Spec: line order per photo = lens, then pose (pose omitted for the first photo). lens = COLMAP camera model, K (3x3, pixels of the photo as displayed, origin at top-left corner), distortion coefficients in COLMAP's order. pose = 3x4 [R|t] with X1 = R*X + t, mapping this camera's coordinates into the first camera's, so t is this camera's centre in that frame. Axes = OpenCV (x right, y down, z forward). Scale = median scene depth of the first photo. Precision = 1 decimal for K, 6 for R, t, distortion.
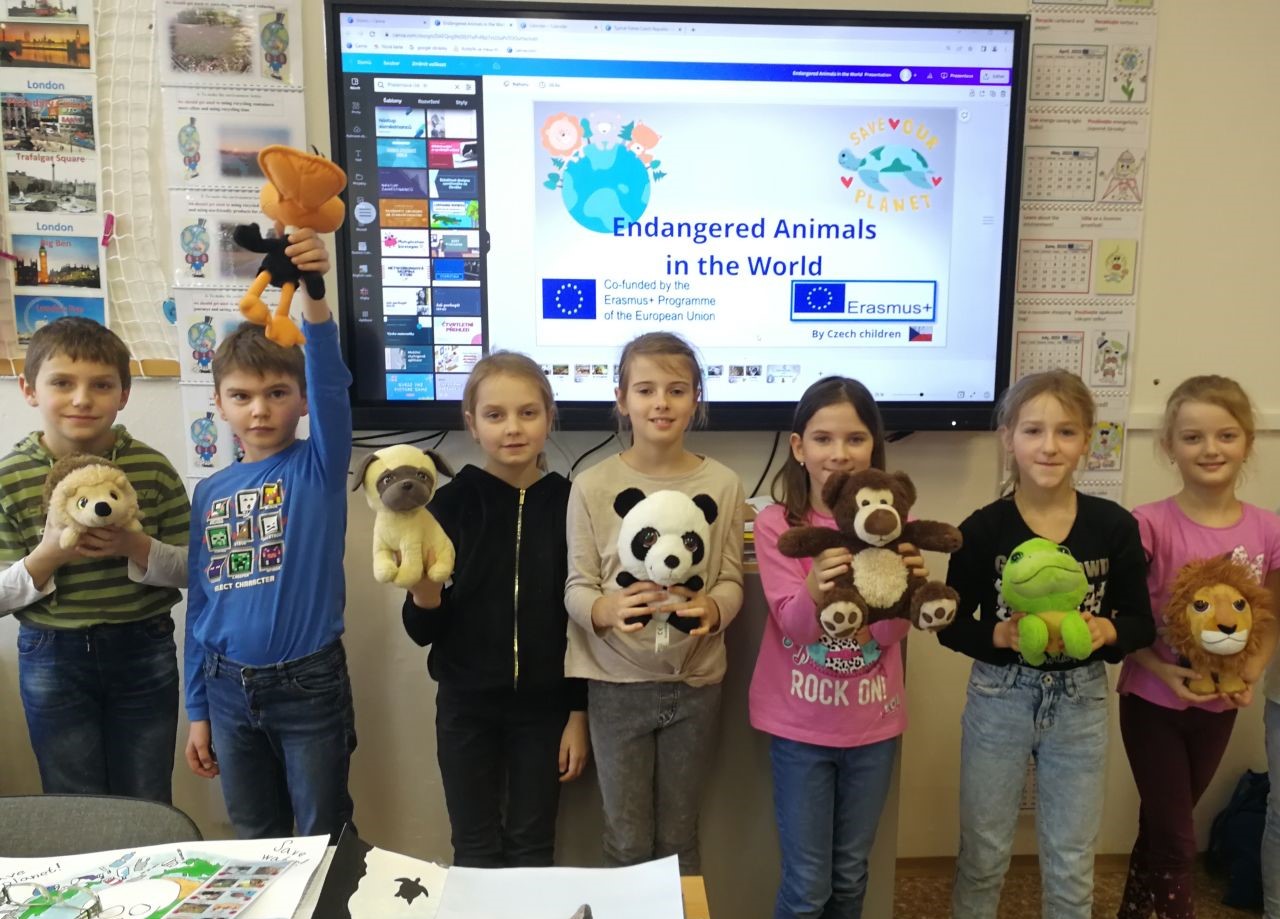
lens RADIAL K [[1105.6, 0, 629.6], [0, 1105.6, 465.2], [0, 0, 1]] dist [0.029256, -0.026979]
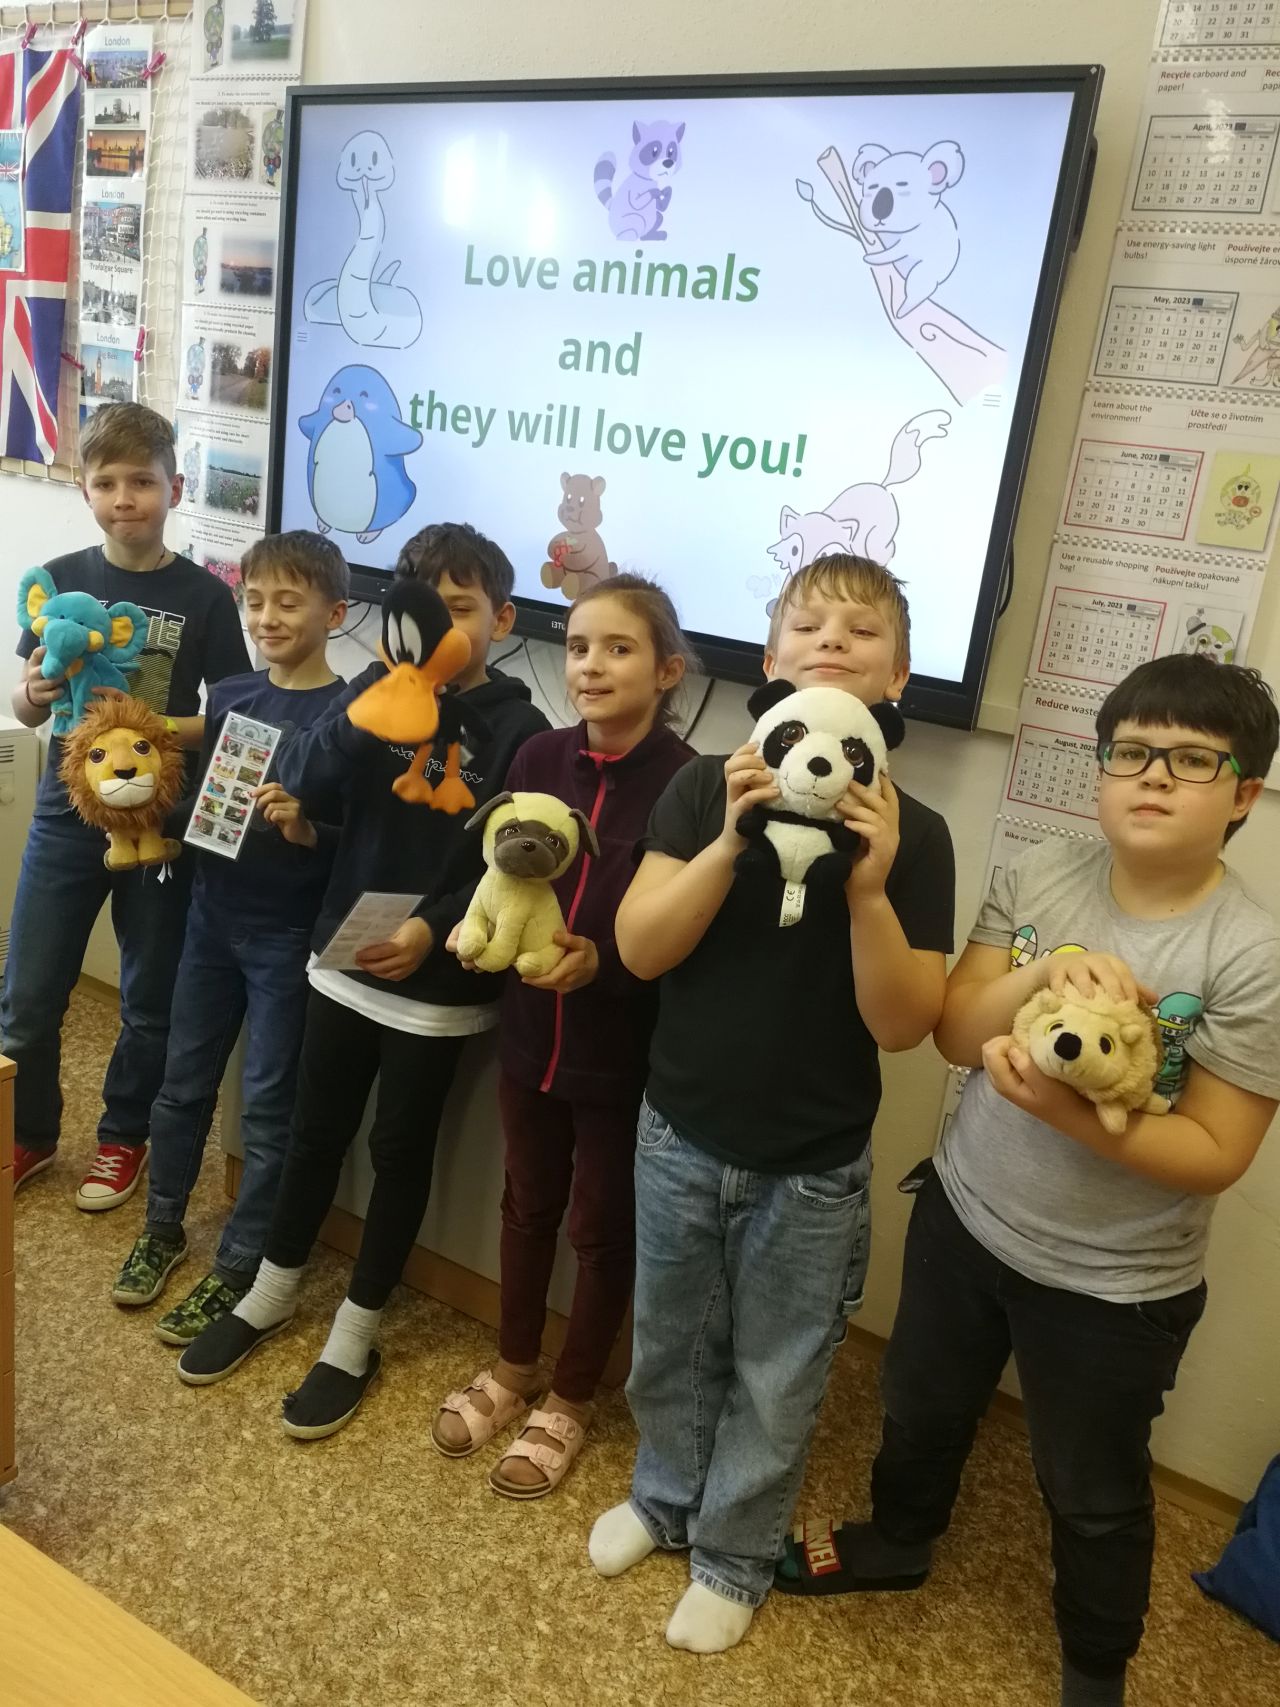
lens RADIAL K [[1398.9, 0, 529.9], [0, 1398.9, 823.9], [0, 0, 1]] dist [0.027301, -0.033580]
pose [[0.792594, 0.244809, -0.558448, 0.612350], [-0.203249, 0.969557, 0.136562, -0.037897], [0.574879, 0.005265, 0.818222, 0.173936]]
